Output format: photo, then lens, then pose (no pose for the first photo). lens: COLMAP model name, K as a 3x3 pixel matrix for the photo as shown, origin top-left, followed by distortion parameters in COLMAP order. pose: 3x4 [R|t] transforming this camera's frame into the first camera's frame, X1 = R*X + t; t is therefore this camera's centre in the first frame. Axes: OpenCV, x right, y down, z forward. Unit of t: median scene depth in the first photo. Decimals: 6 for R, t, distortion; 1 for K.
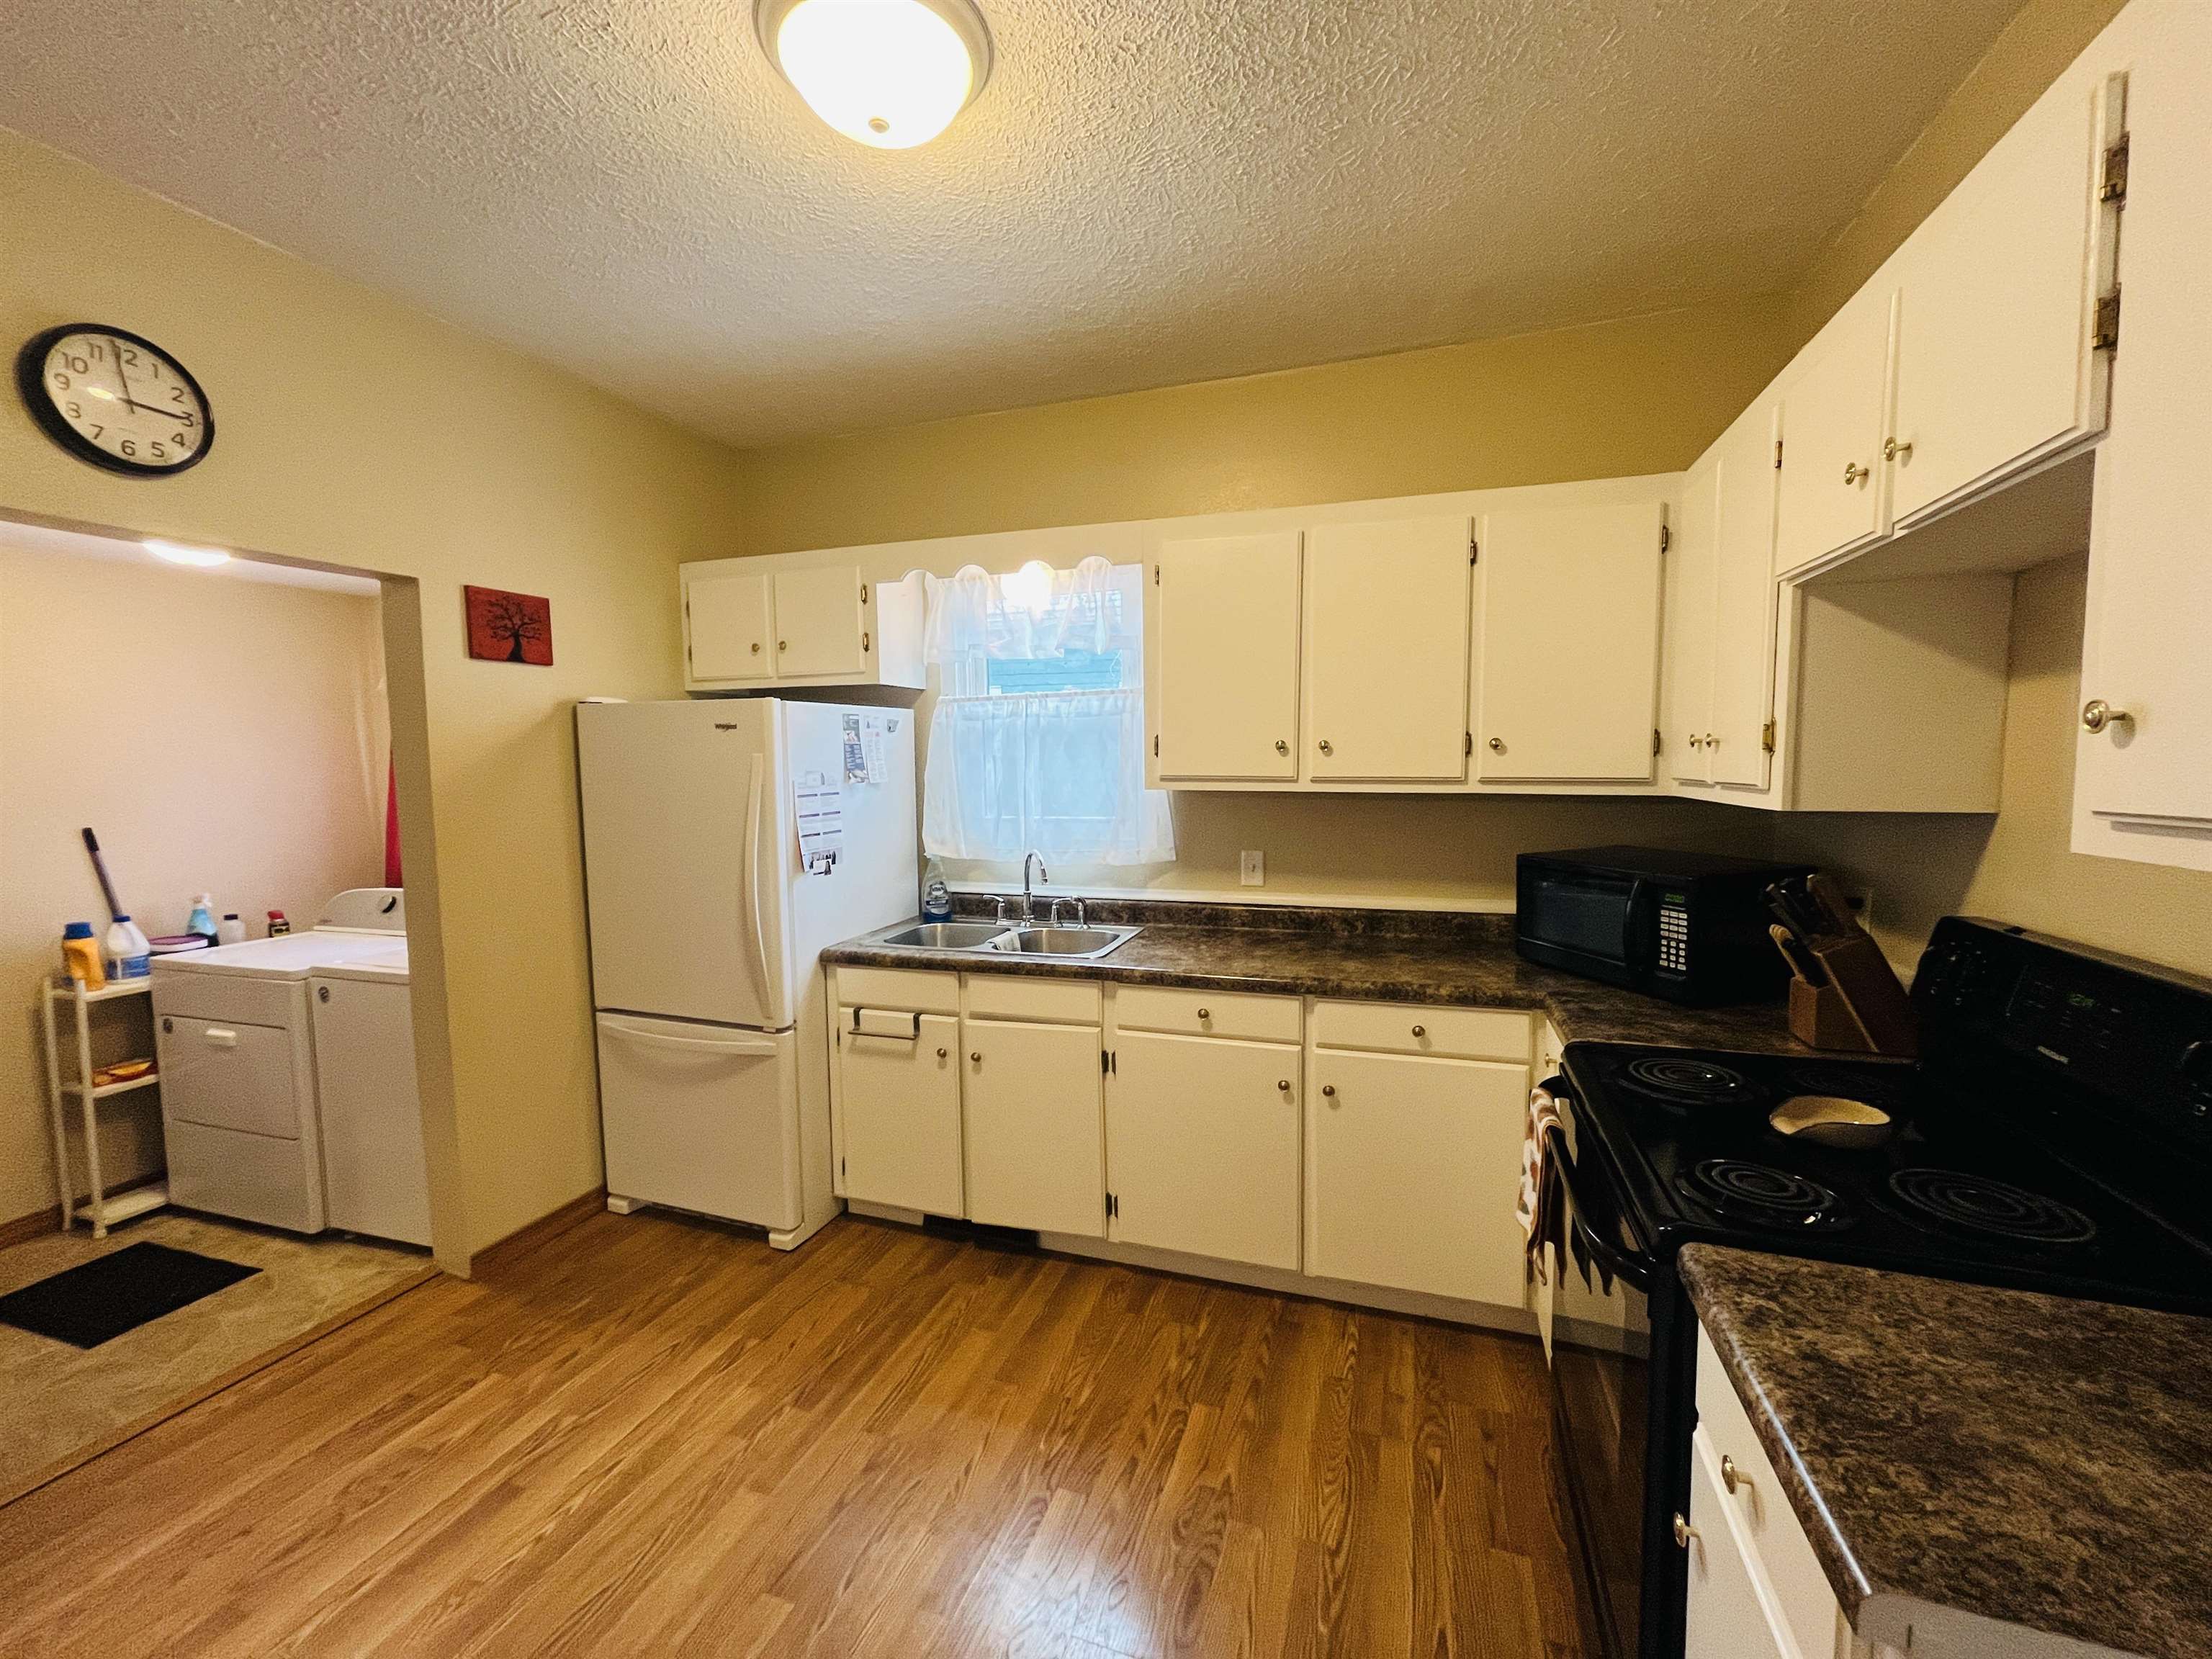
lens RADIAL K [[893.6, 0, 1111.3], [0, 893.6, 826.6], [0, 0, 1]] dist [-0.003929, -0.000747]
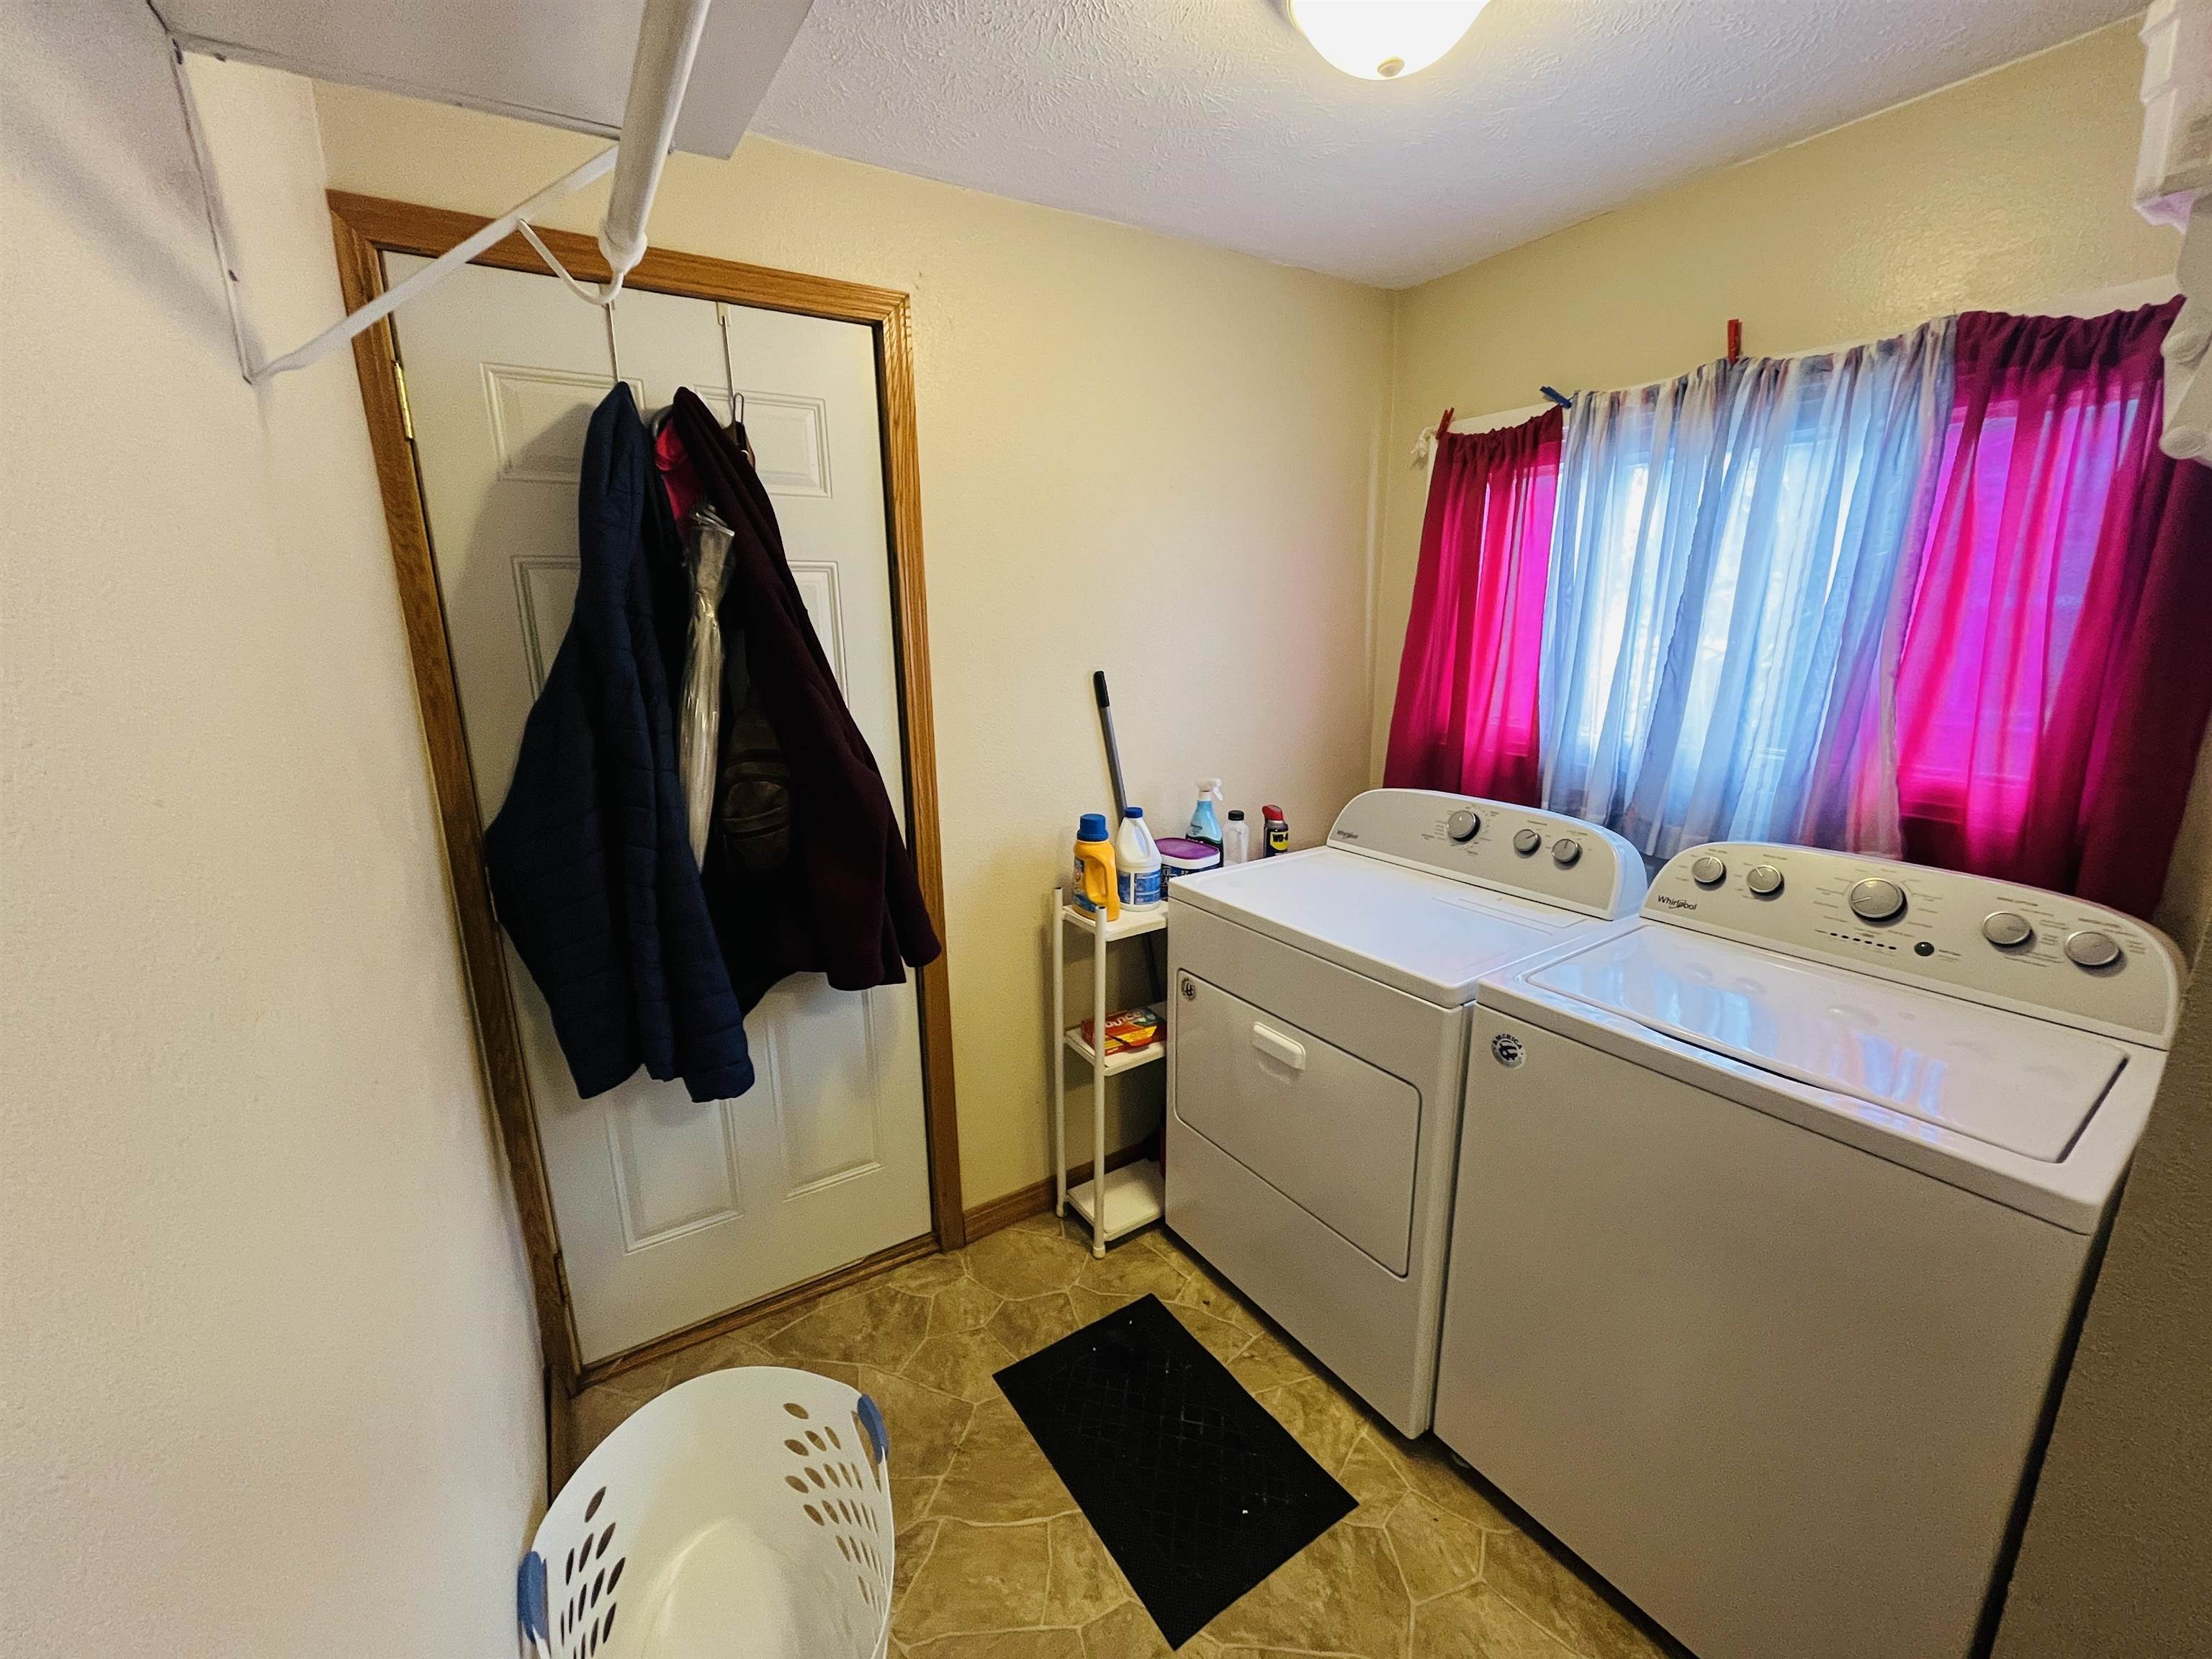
lens RADIAL K [[887.7, 0, 1104.1], [0, 887.7, 825.8], [0, 0, 1]] dist [-0.003076, -0.000043]
pose [[0.774178, 0.149817, -0.614983, -0.815660], [-0.044055, 0.981983, 0.183764, -0.008710], [0.631434, -0.115173, 0.766829, 0.536812]]
